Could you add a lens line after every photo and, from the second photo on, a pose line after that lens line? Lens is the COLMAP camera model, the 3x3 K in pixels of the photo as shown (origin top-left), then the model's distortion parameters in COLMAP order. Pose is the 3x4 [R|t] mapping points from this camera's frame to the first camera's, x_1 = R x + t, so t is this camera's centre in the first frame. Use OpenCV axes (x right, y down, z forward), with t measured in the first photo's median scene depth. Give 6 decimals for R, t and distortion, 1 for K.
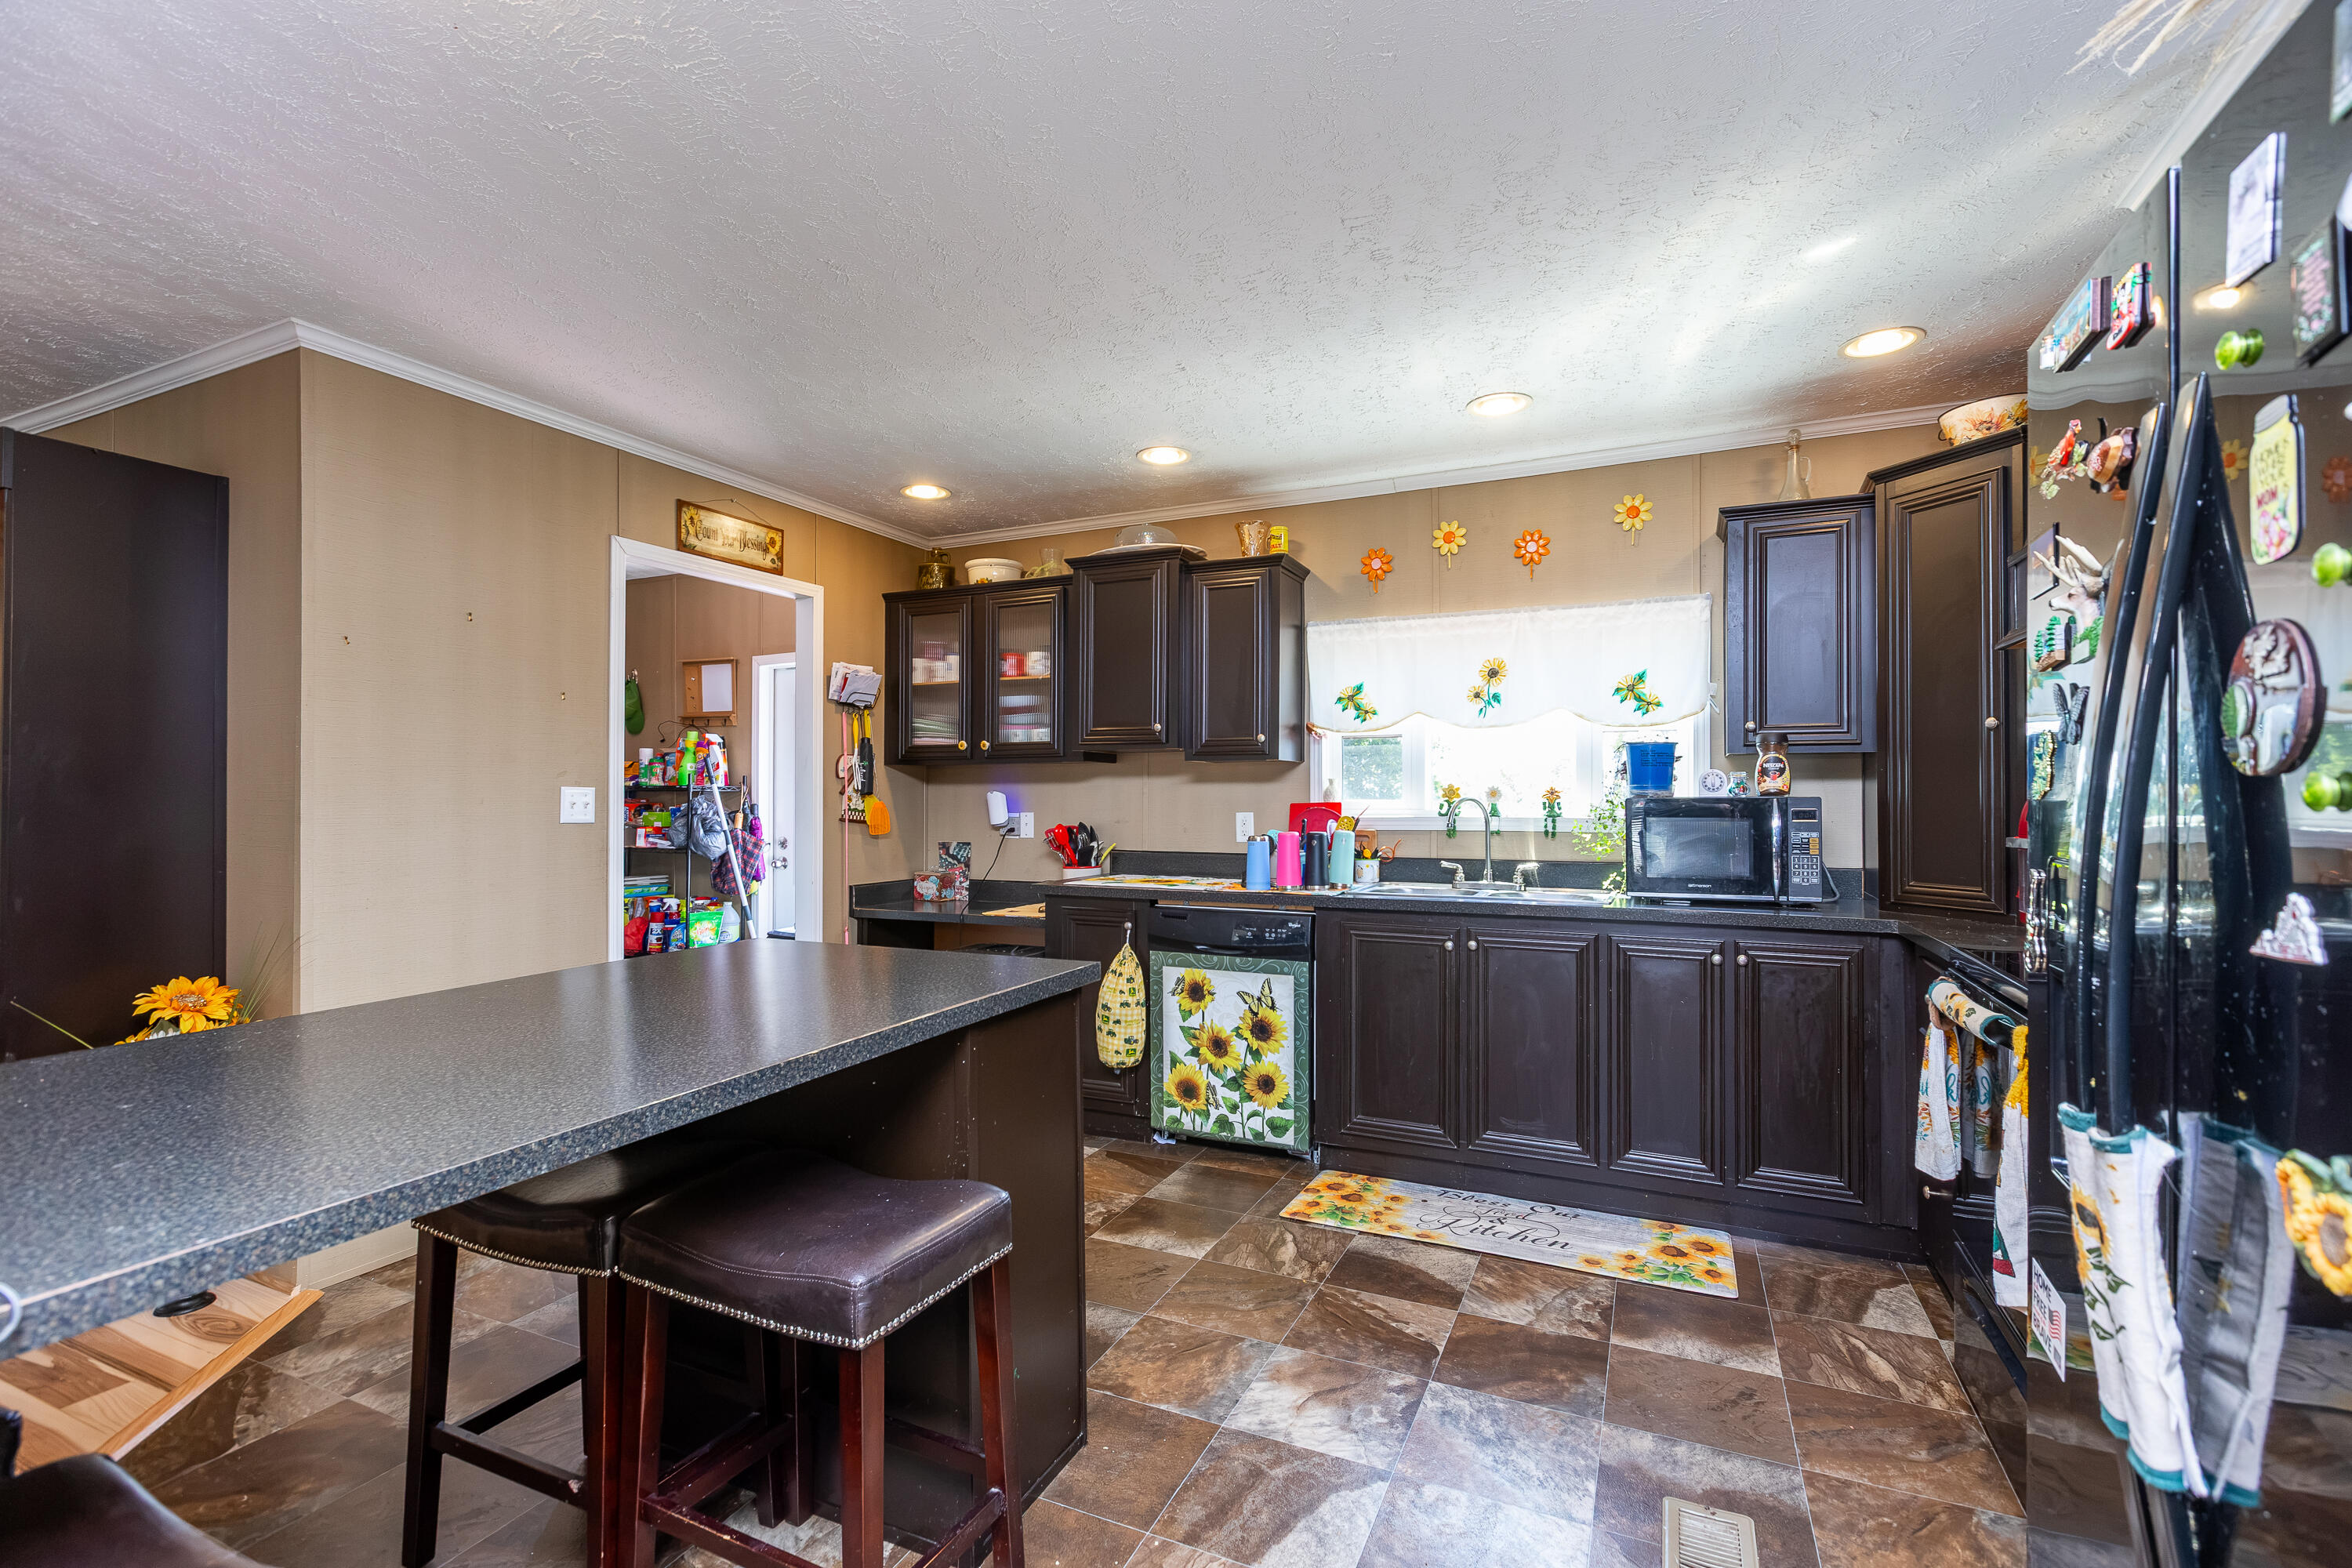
lens RADIAL K [[1054.9, 0, 1162.9], [0, 1054.9, 785.9], [0, 0, 1]] dist [0.001979, -0.000287]
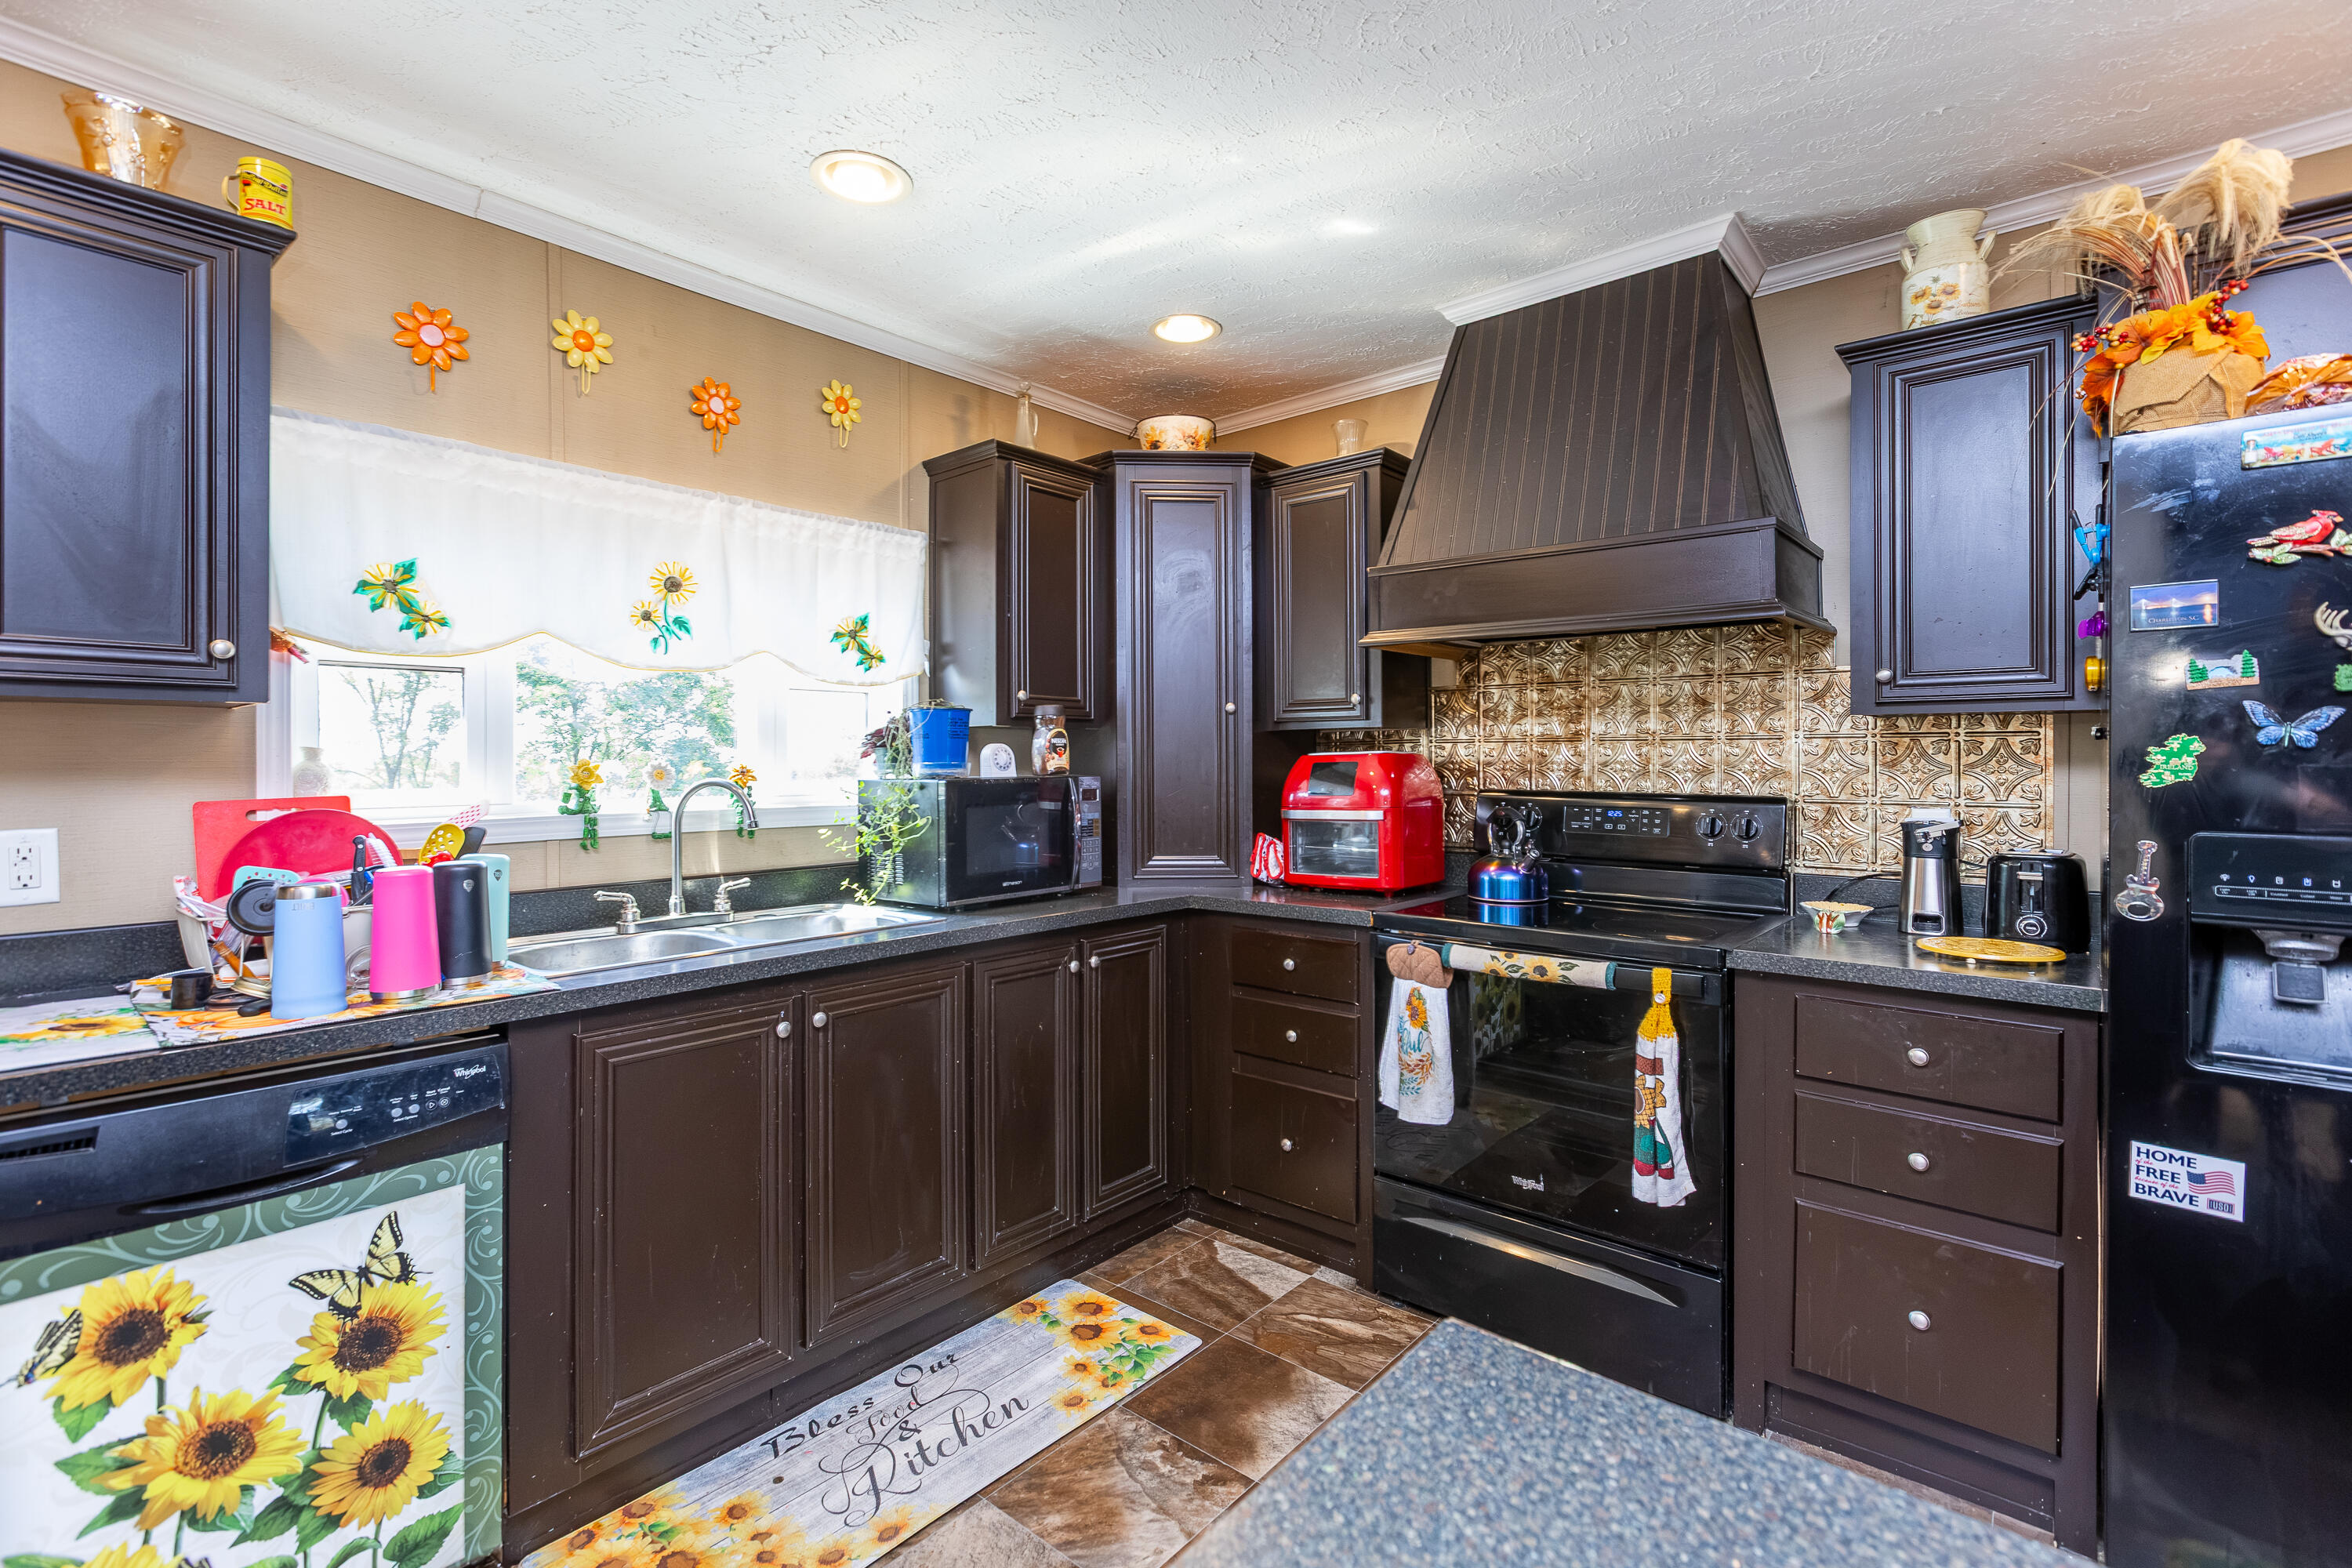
lens RADIAL K [[1045.3, 0, 1185.9], [0, 1045.3, 754.4], [0, 0, 1]] dist [0.001062, -0.001125]
pose [[0.254100, 0.004189, 0.967169, -0.230341], [-0.006686, 0.999974, -0.002574, -0.005571], [-0.967155, -0.005813, 0.254121, 0.579701]]
